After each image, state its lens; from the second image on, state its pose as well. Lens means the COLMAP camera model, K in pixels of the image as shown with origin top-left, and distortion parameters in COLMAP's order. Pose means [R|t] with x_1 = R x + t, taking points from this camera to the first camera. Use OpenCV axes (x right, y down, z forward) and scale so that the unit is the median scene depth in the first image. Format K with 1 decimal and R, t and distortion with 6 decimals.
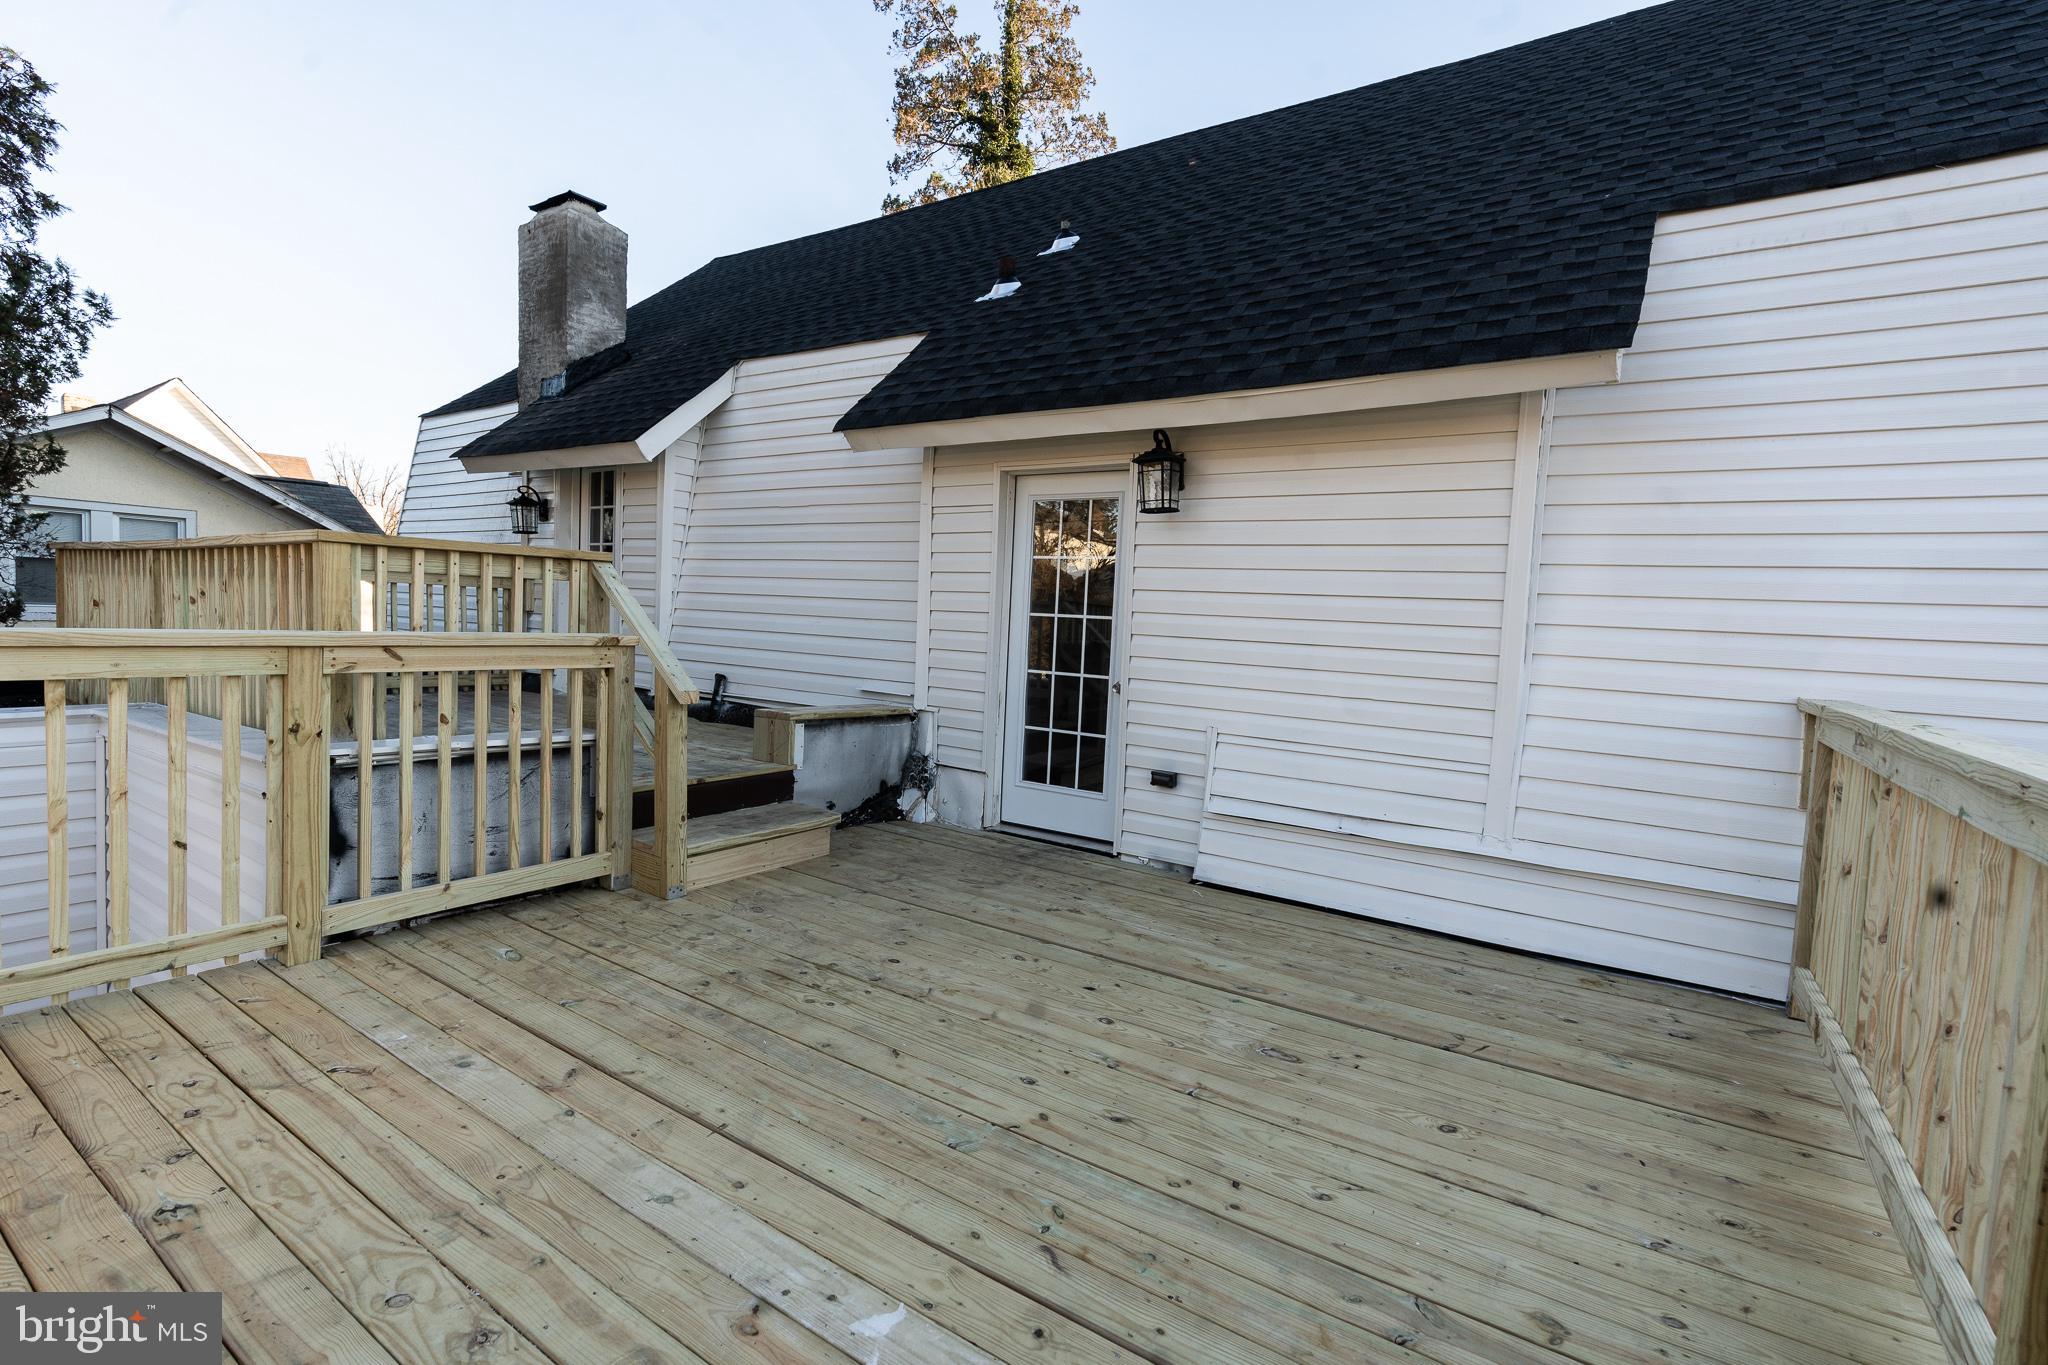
lens RADIAL K [[930.2, 0, 1027.1], [0, 930.2, 680.5], [0, 0, 1]] dist [-0.009308, 0.004382]
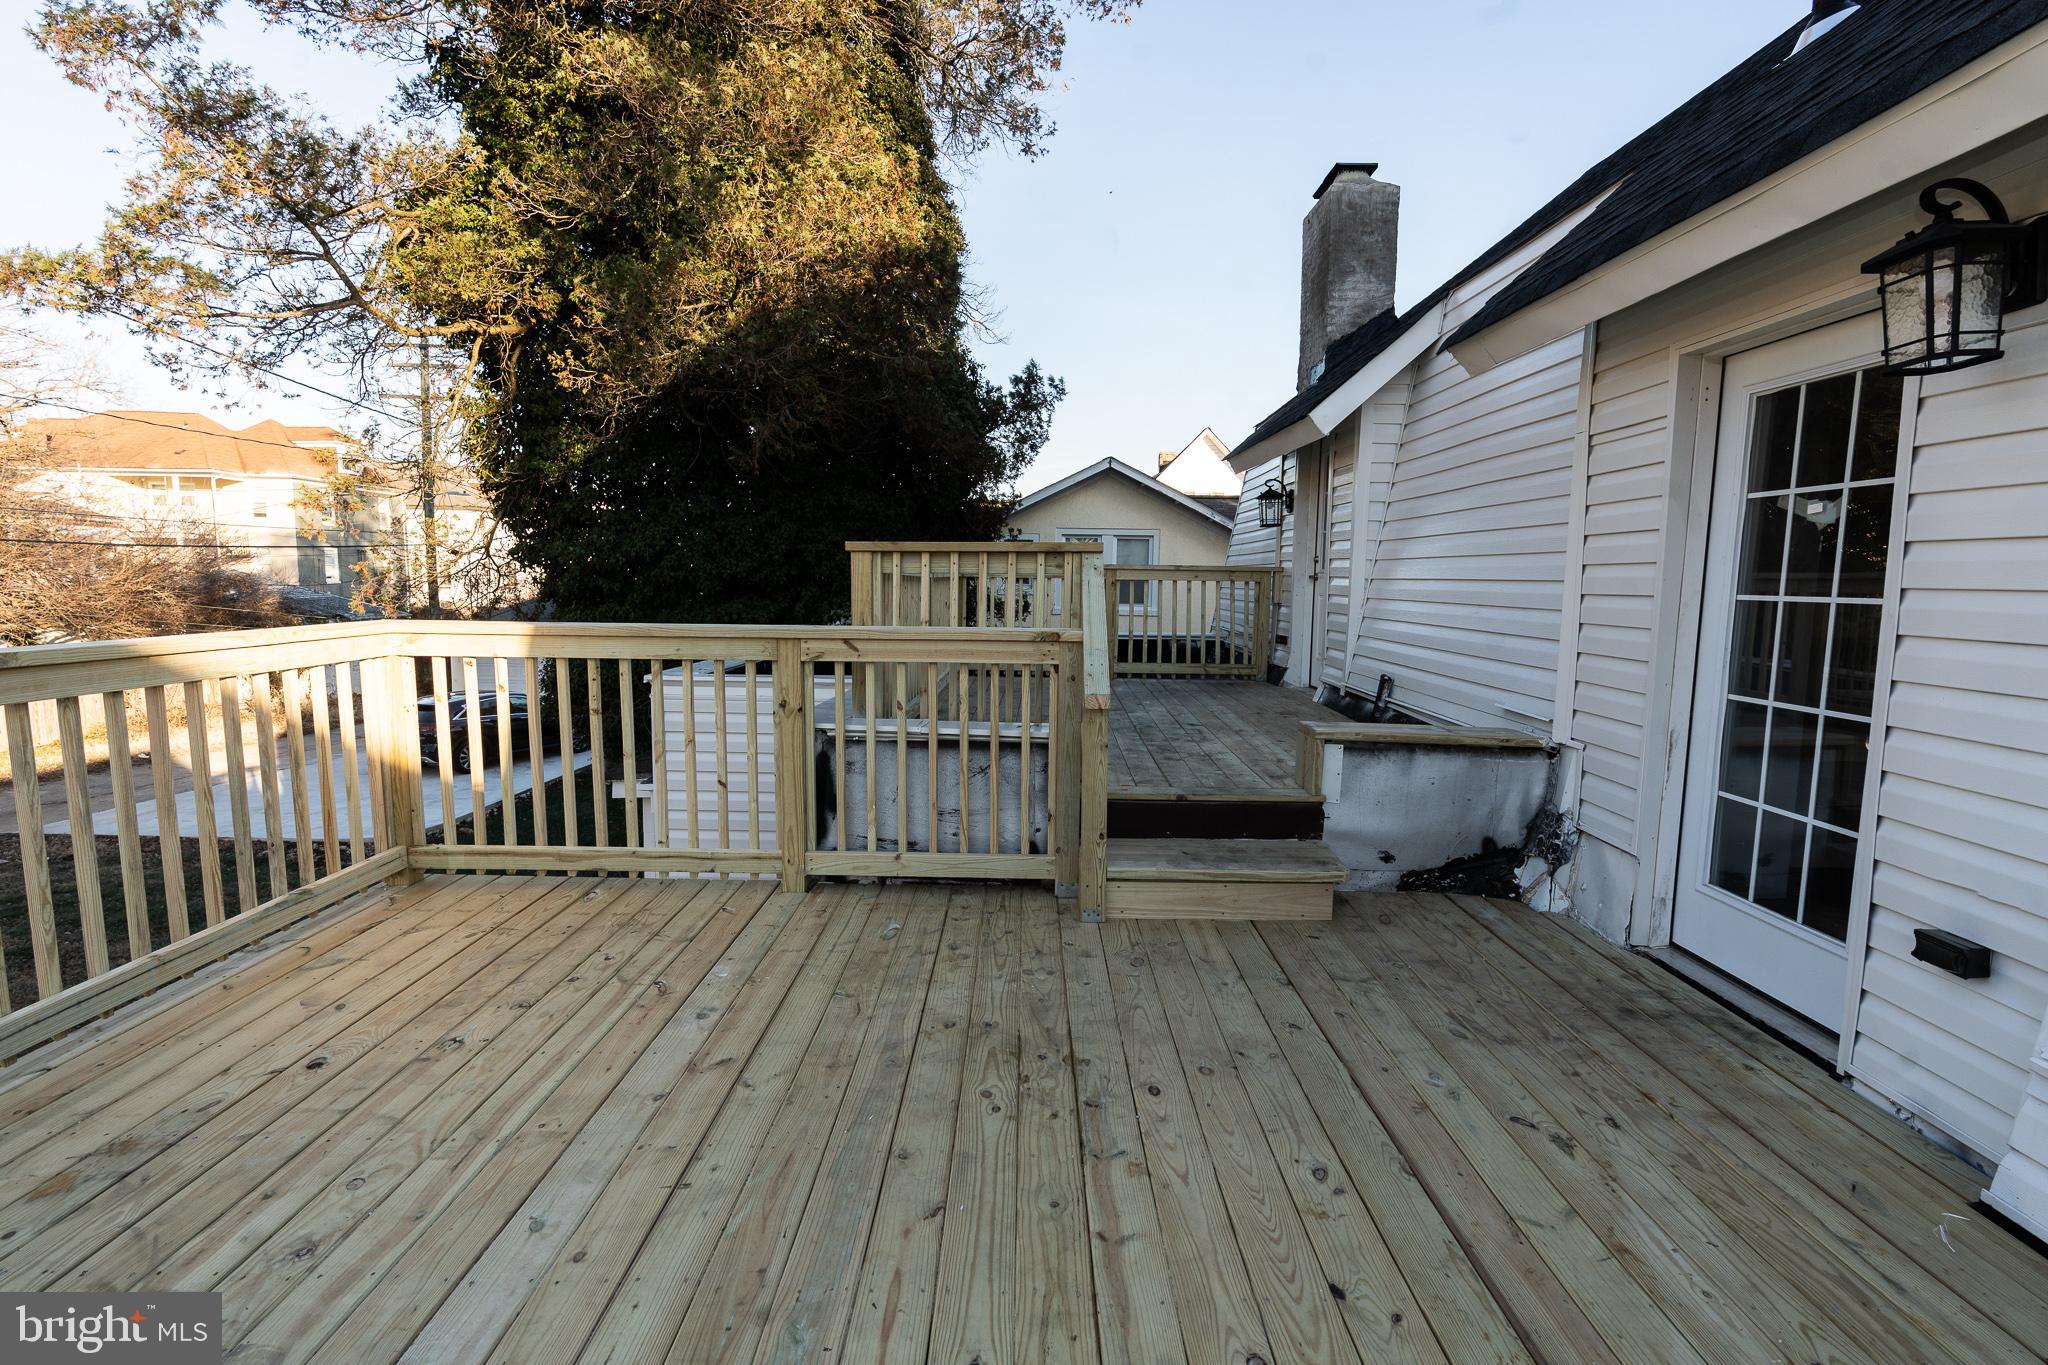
lens RADIAL K [[930.2, 0, 1022.0], [0, 930.2, 677.6], [0, 0, 1]] dist [-0.009308, 0.004382]
pose [[0.546837, 0.050544, -0.835712, 0.269090], [-0.044051, 0.998530, 0.031567, -0.023319], [0.836079, 0.019552, 0.548260, 0.365237]]
